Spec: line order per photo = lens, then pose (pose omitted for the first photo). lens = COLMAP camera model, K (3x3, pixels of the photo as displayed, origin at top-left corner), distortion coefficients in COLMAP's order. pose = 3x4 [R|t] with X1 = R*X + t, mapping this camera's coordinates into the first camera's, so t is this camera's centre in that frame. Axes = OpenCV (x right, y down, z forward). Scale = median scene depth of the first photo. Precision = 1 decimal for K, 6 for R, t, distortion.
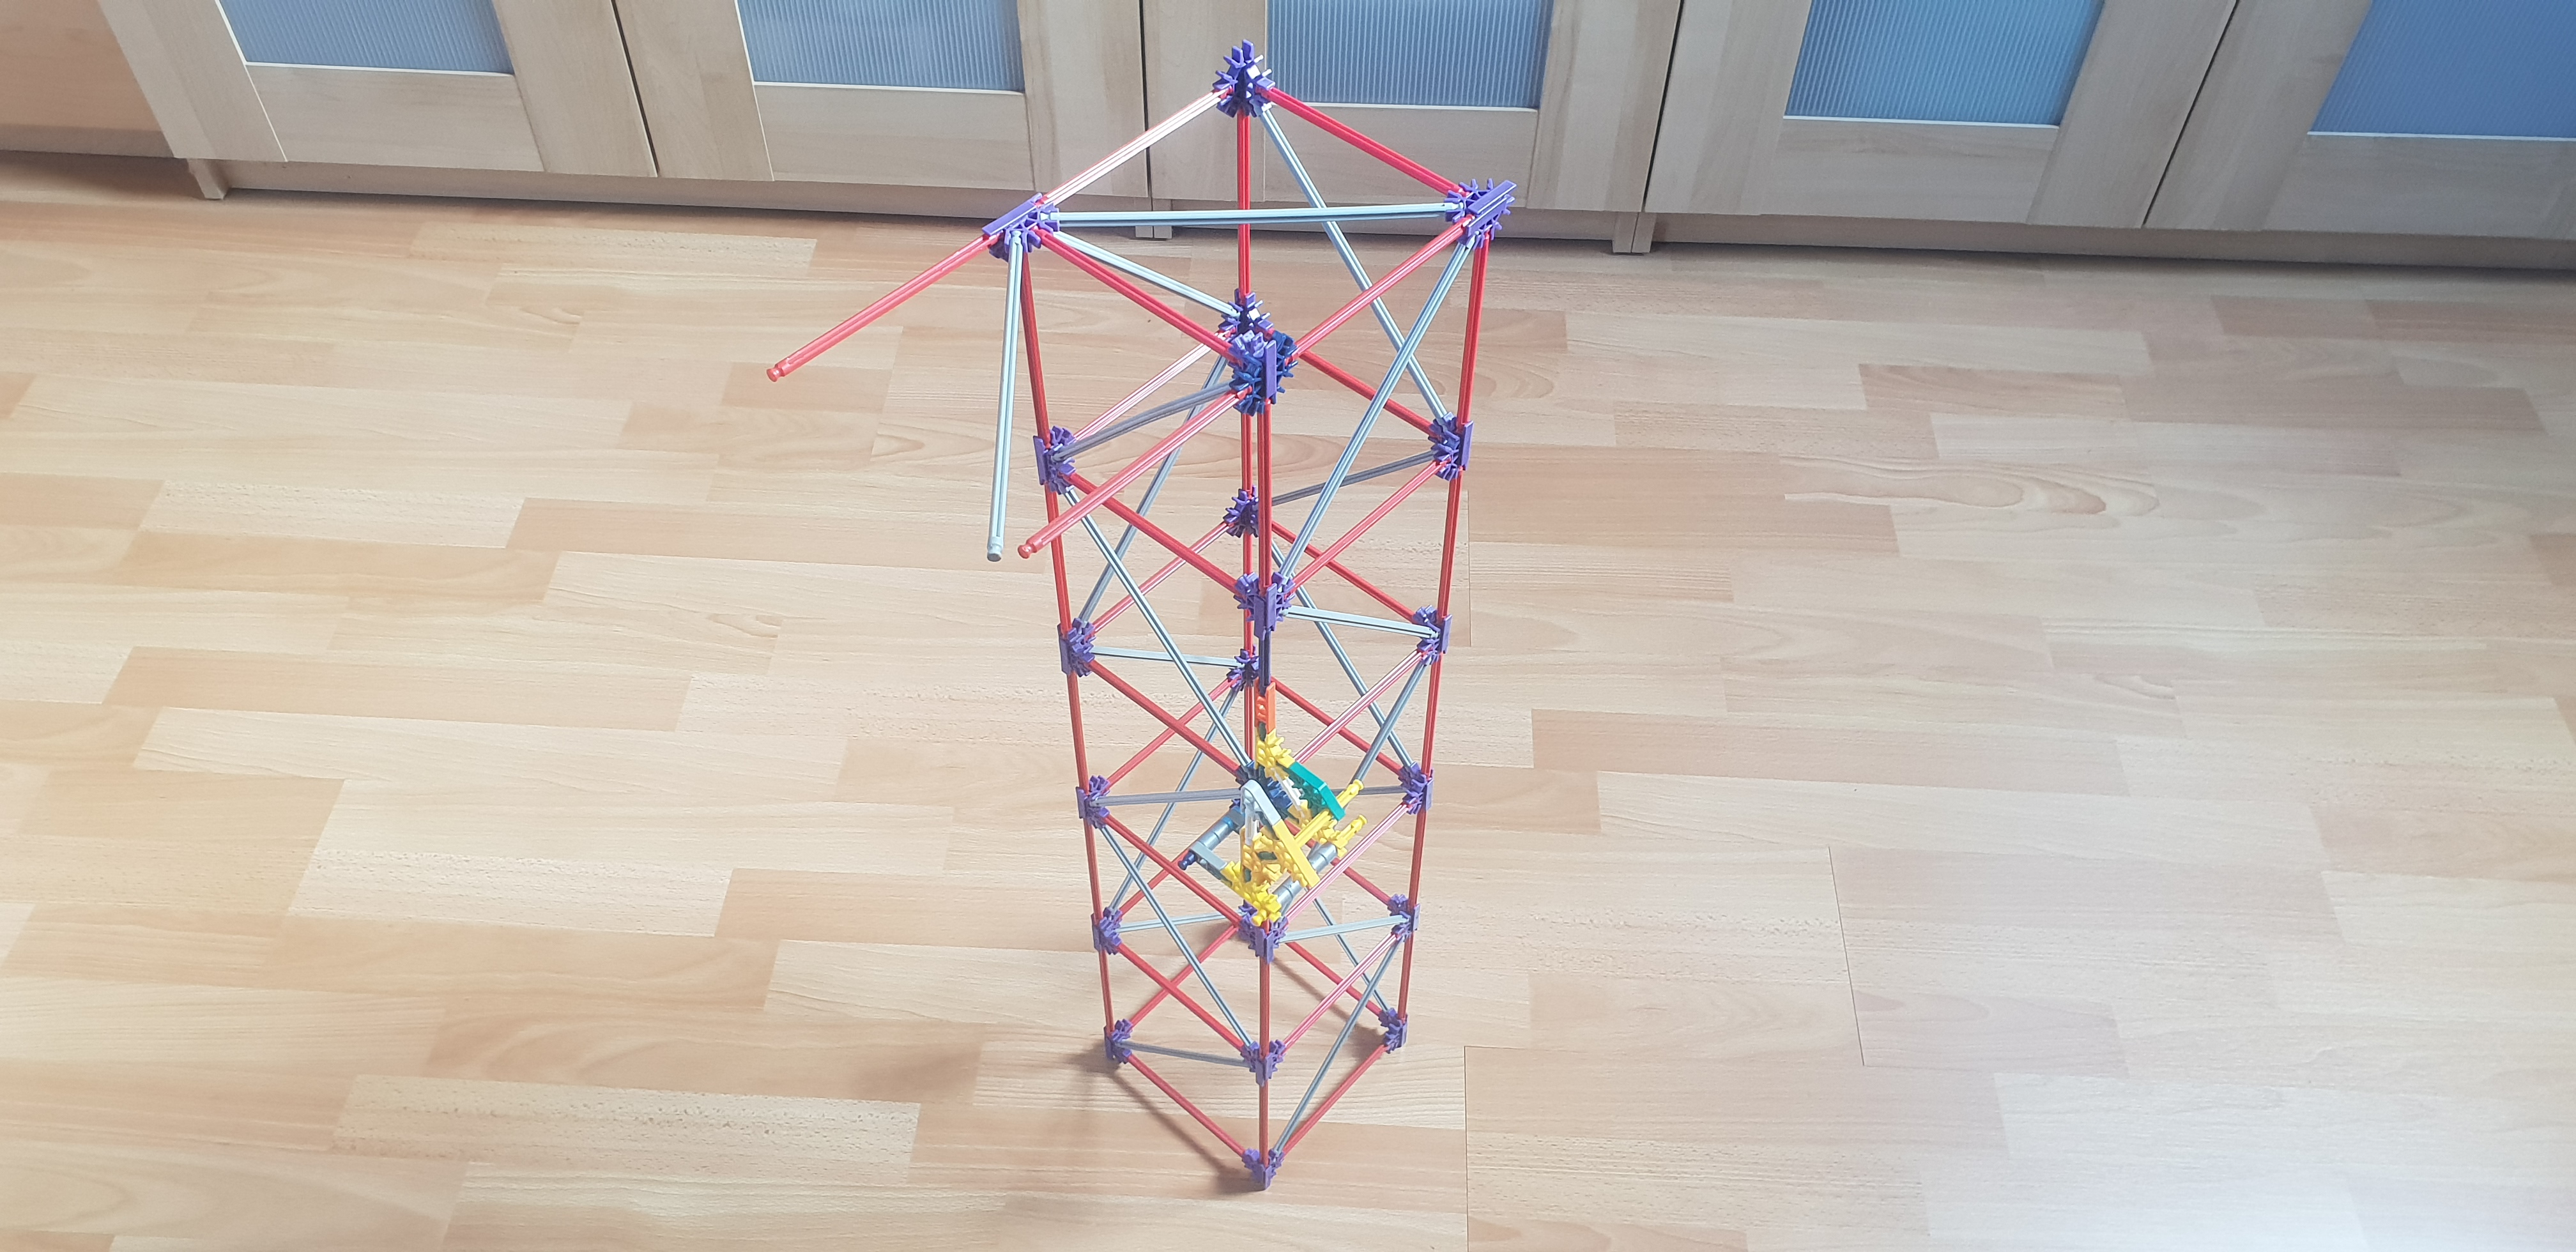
lens RADIAL K [[2038.5, 0, 1306.5], [0, 2038.5, 642.8], [0, 0, 1]] dist [0.002894, 0.003551]
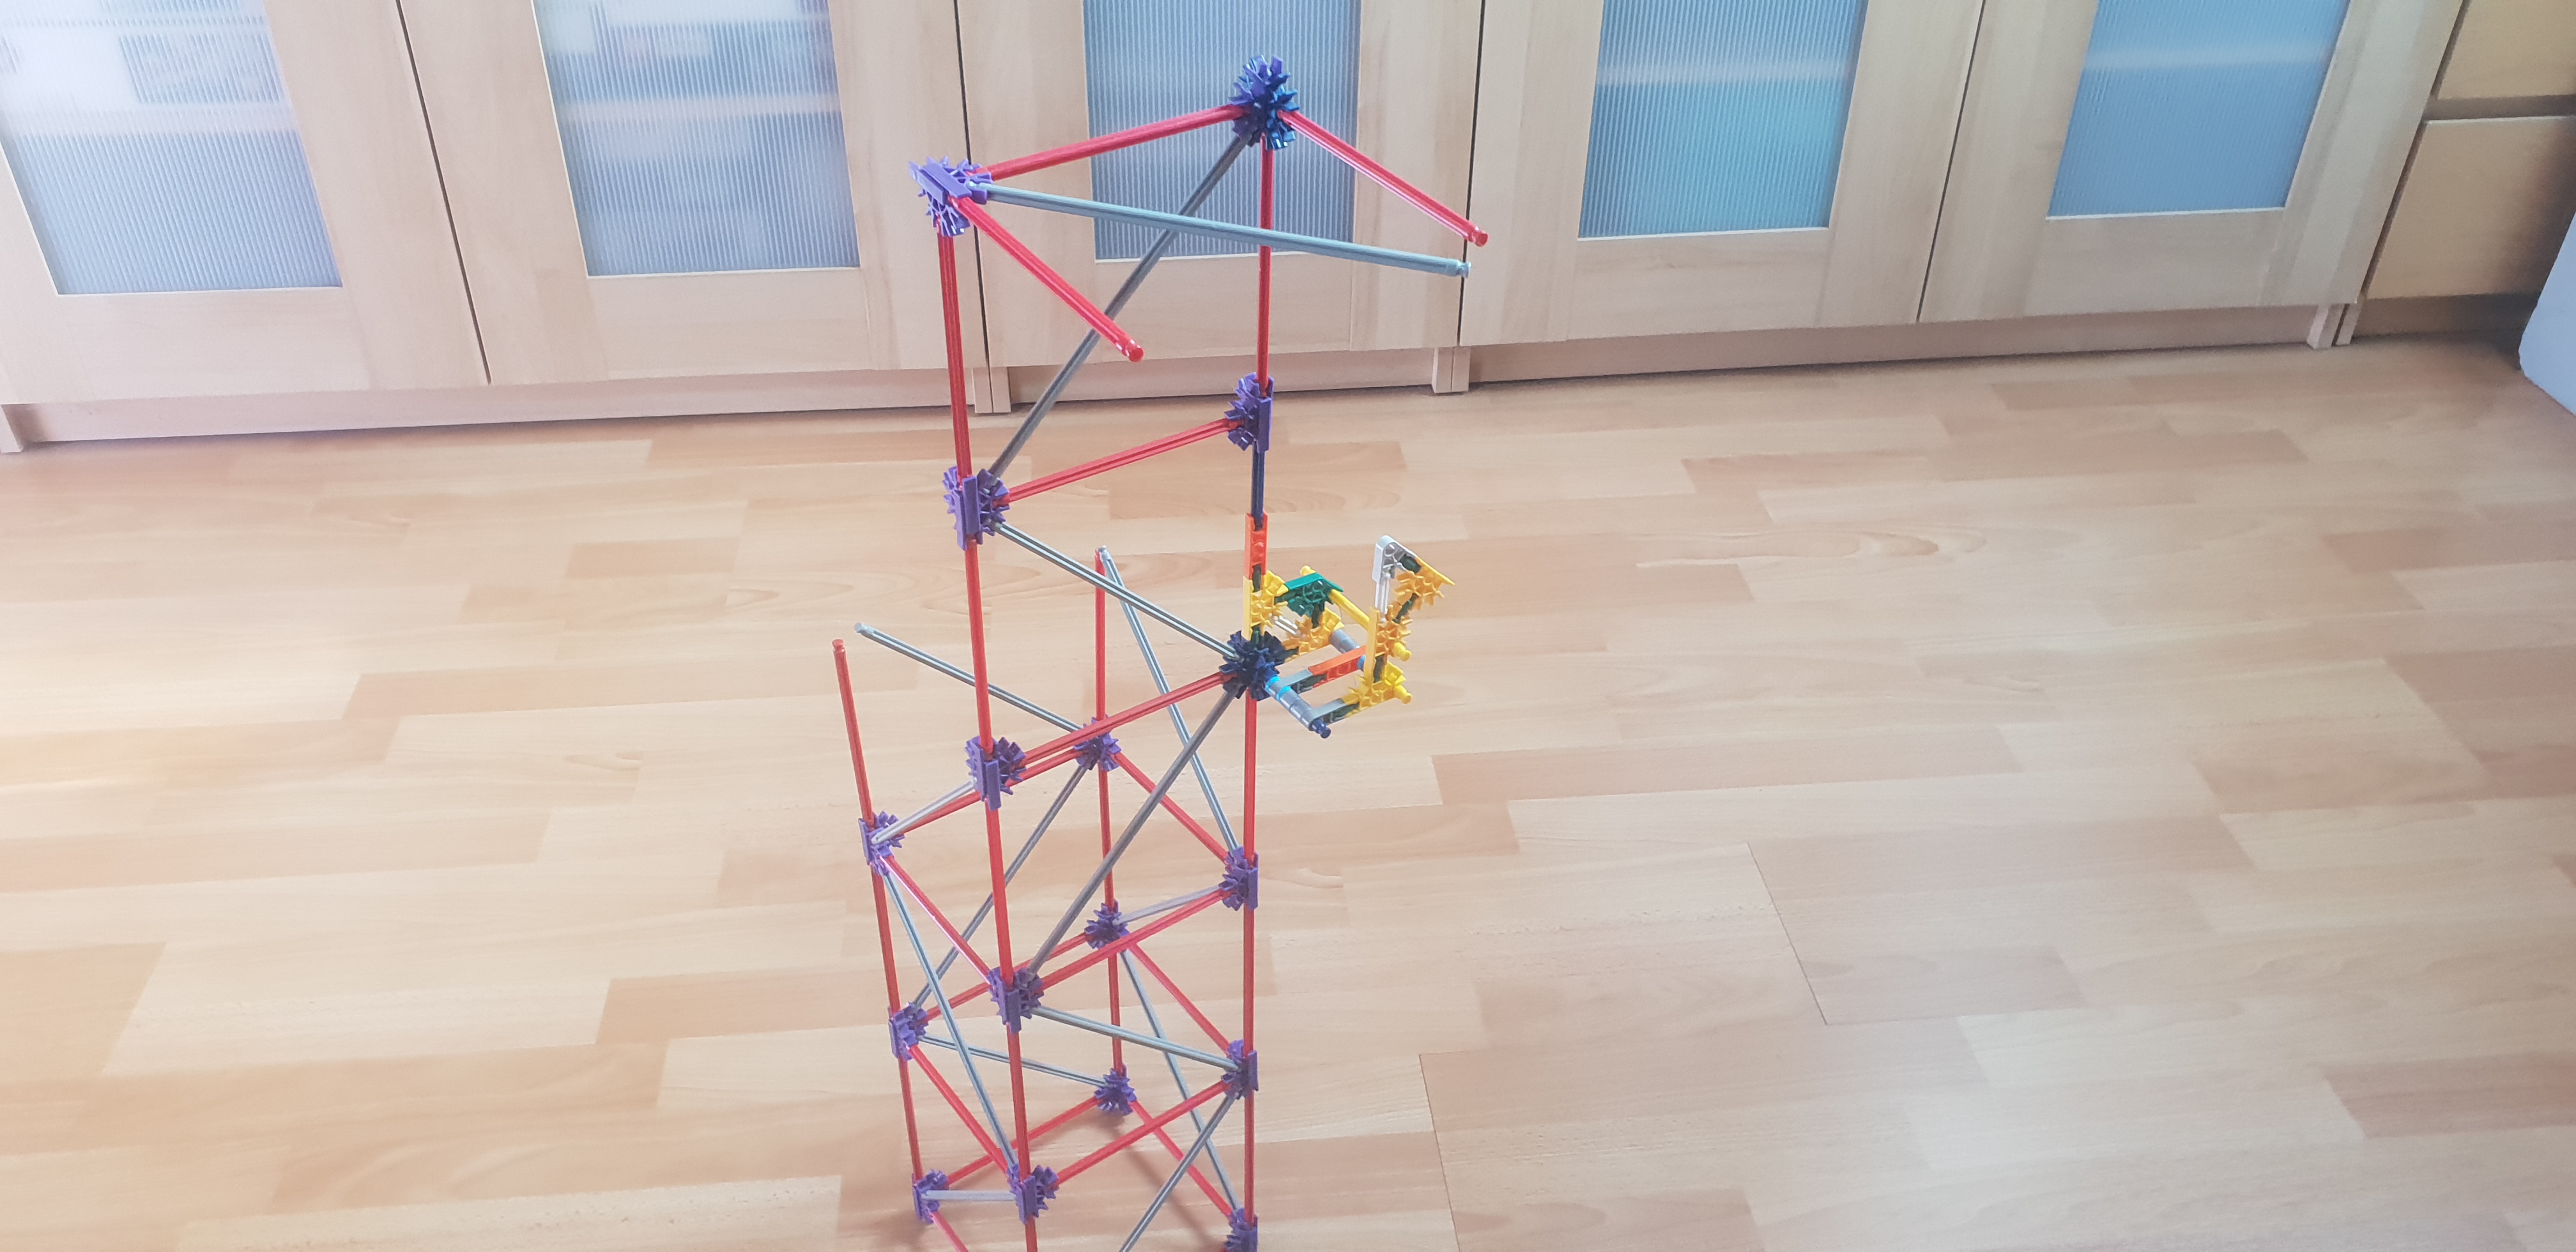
lens RADIAL K [[2032.9, 0, 1288.0], [0, 2032.9, 626.0], [0, 0, 1]] dist [0.000950, 0.007655]
pose [[0.989430, -0.087190, 0.115867, -0.063633], [0.113158, 0.963921, -0.240938, 0.193549], [-0.090679, 0.251503, 0.963599, 0.038546]]
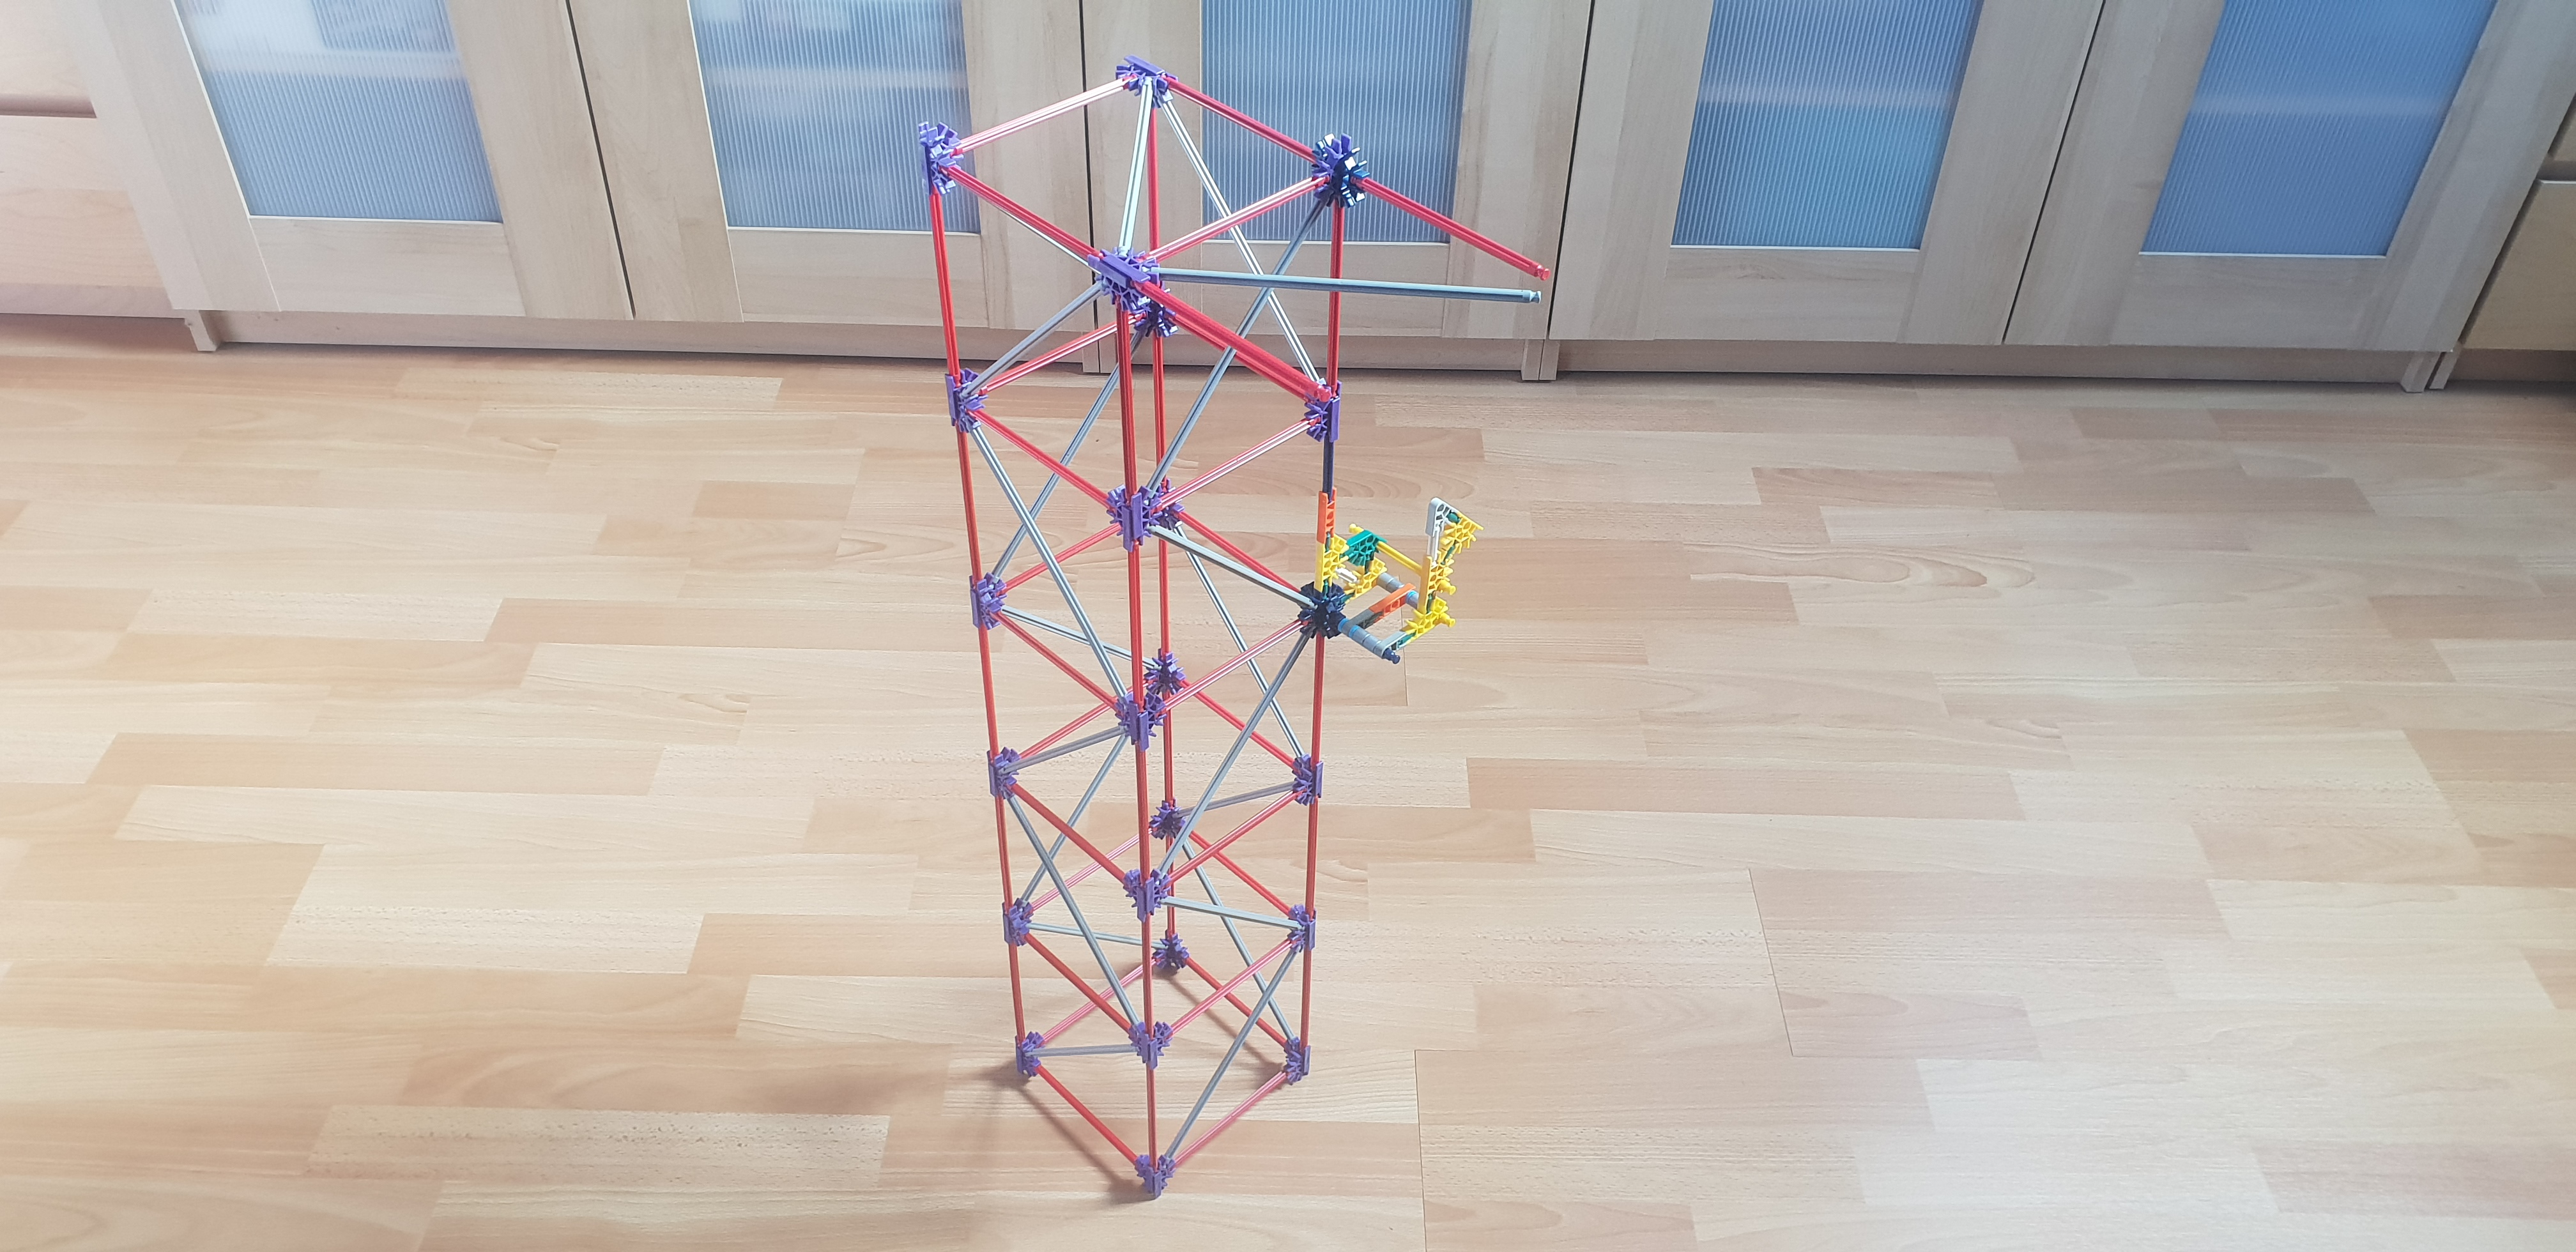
lens RADIAL K [[2038.5, 0, 1306.5], [0, 2038.5, 642.8], [0, 0, 1]] dist [0.002894, 0.003551]
pose [[0.998911, -0.019140, 0.042540, -0.015442], [0.025485, 0.987740, -0.154011, 0.129108], [-0.039071, 0.154928, 0.987153, -0.051900]]
